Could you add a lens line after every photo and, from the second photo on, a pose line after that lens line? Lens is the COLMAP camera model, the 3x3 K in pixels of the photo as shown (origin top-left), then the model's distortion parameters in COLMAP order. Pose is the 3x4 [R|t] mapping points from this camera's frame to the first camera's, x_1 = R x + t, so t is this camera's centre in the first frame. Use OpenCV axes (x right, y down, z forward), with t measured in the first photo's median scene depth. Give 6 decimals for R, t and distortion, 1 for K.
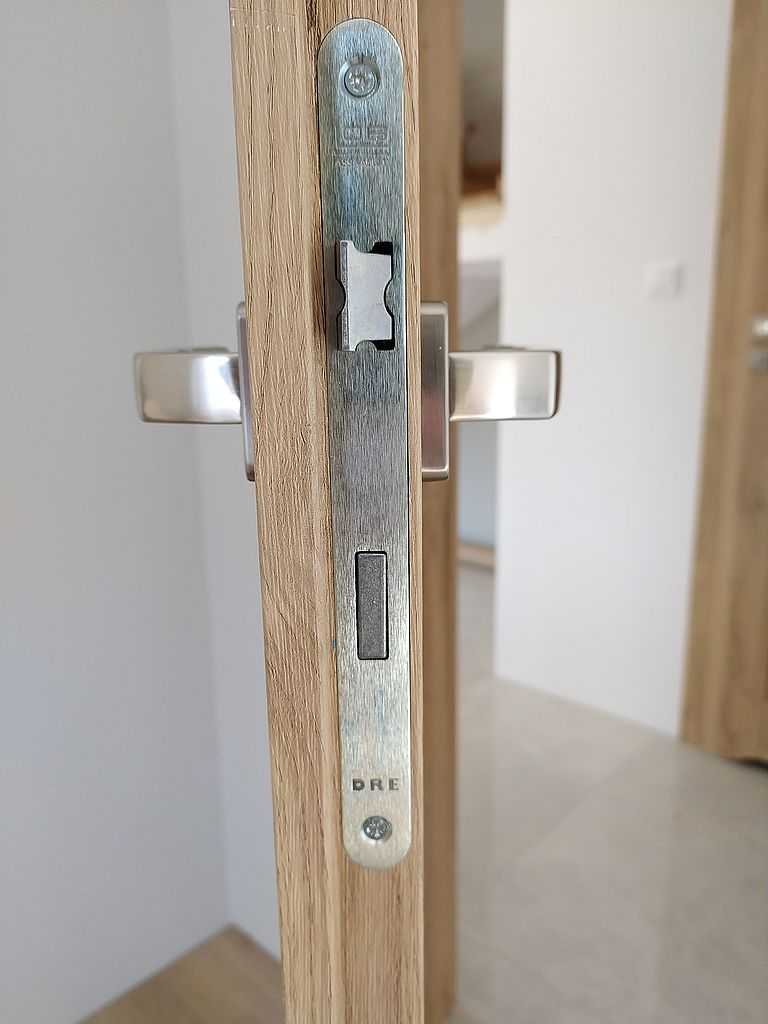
lens RADIAL K [[767.7, 0, 384.0], [0, 767.7, 512.0], [0, 0, 1]] dist [0.042935, -0.000143]
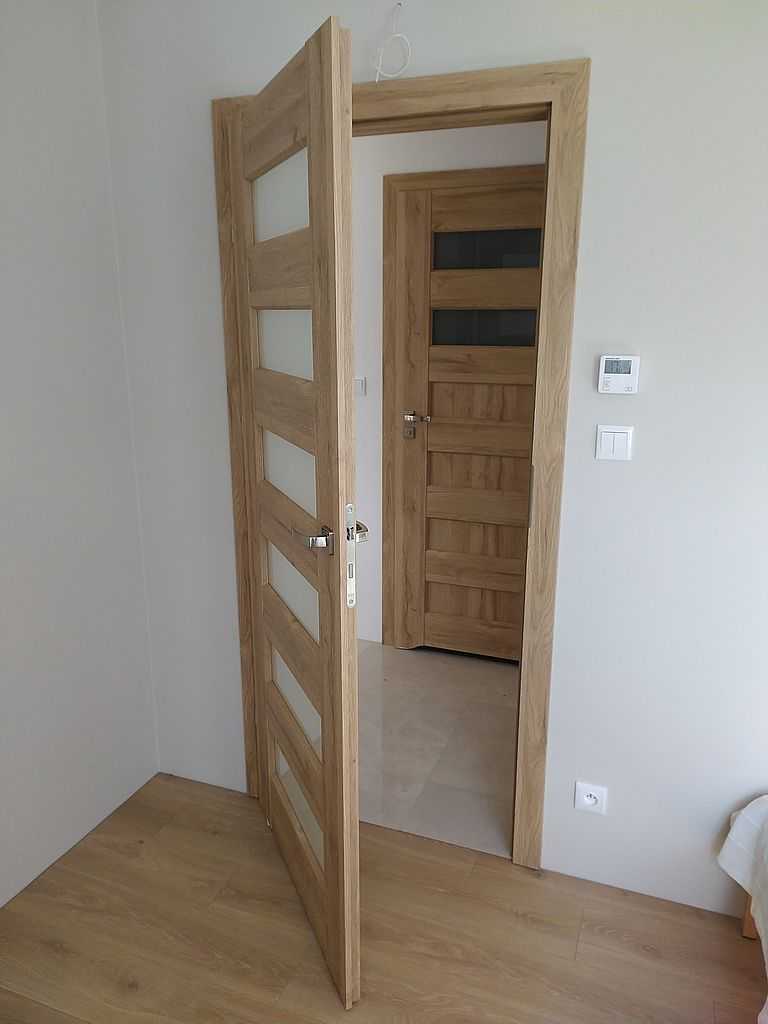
lens RADIAL K [[767.7, 0, 384.0], [0, 767.7, 512.0], [0, 0, 1]] dist [0.042935, -0.000143]
pose [[0.921702, -0.079948, 0.379570, -0.271015], [0.068928, 0.996713, 0.042558, -0.079616], [-0.381725, -0.013062, 0.924184, -0.649389]]
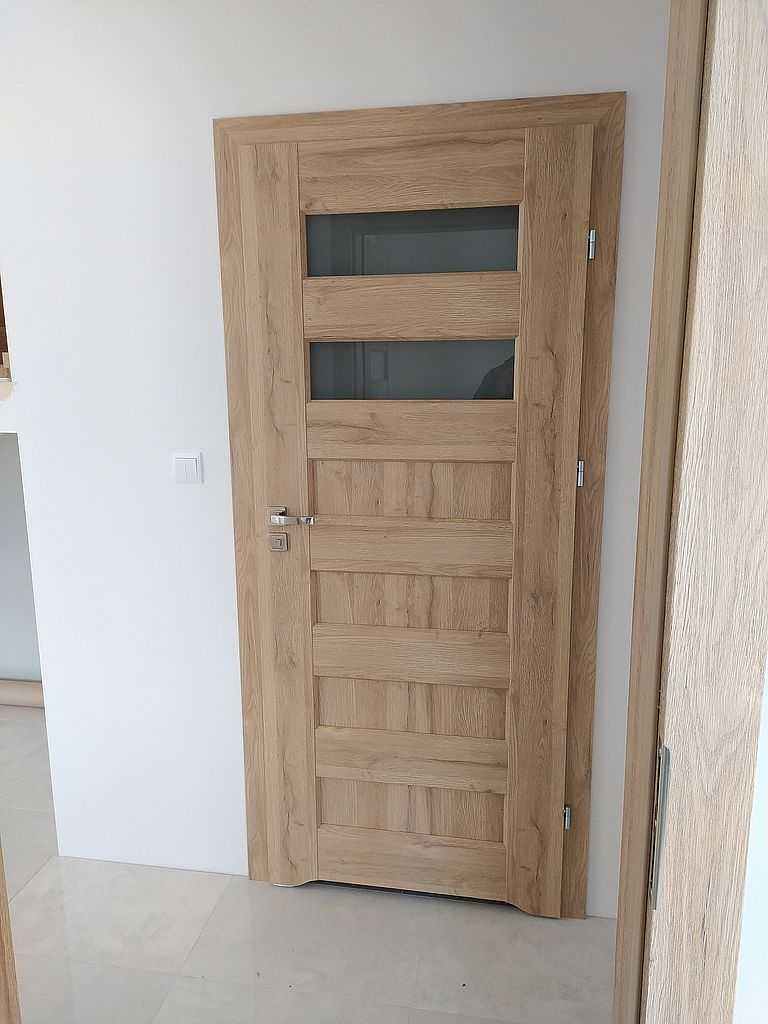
lens RADIAL K [[767.7, 0, 384.0], [0, 767.7, 512.0], [0, 0, 1]] dist [0.042935, -0.000143]
pose [[0.831069, -0.100883, 0.546943, -0.005196], [0.117340, 0.993080, 0.004877, -0.206702], [-0.543650, 0.060126, 0.837156, -0.043187]]
